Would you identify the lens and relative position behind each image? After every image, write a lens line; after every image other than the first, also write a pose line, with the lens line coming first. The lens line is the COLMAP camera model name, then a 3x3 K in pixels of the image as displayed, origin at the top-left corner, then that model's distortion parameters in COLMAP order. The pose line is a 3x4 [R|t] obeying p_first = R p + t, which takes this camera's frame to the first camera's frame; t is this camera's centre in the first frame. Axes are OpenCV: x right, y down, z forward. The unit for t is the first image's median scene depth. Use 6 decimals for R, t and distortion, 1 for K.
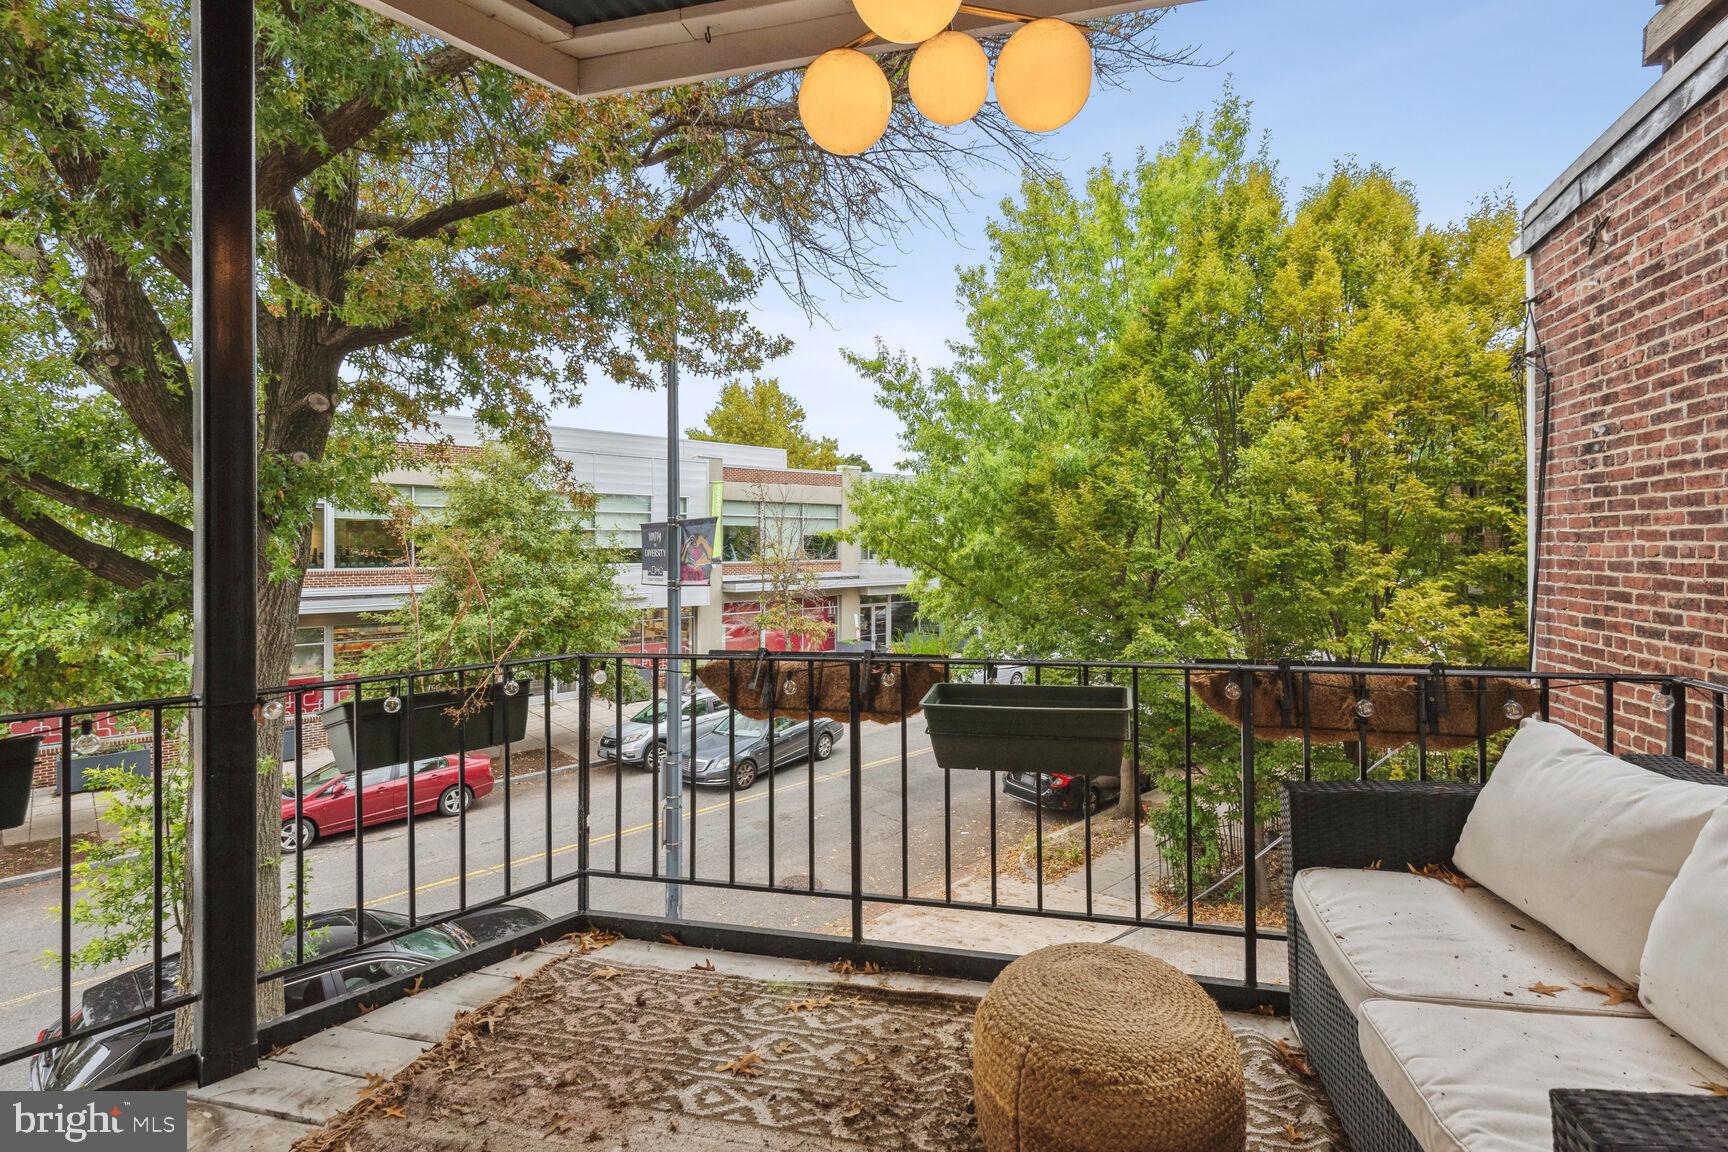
lens RADIAL K [[835.8, 0, 868.1], [0, 835.8, 543.6], [0, 0, 1]] dist [-0.002817, -0.000599]
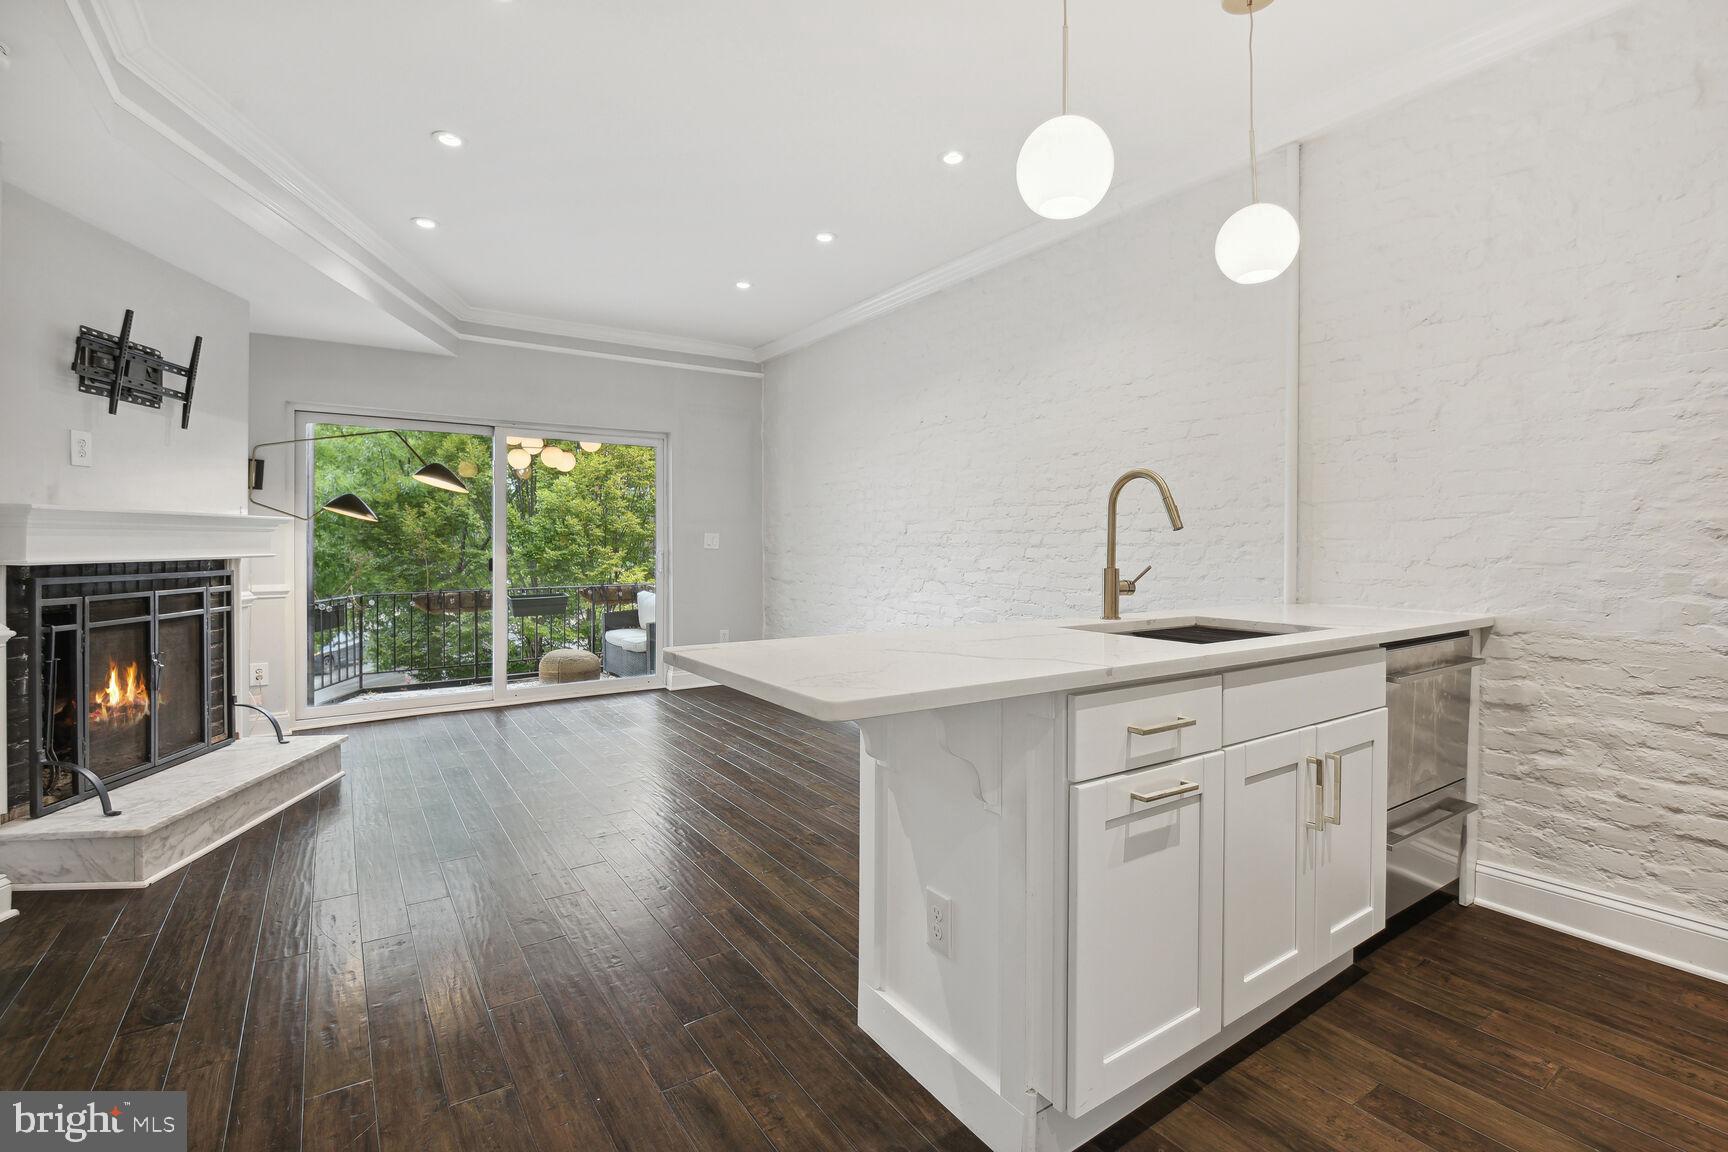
lens RADIAL K [[787.8, 0, 882.9], [0, 787.8, 549.0], [0, 0, 1]] dist [0.000529, -0.013107]
pose [[0.628613, 0.000514, 0.777718, -0.295234], [-0.009145, 0.999936, 0.006732, -0.011544], [-0.777665, -0.011344, 0.628577, -0.449144]]
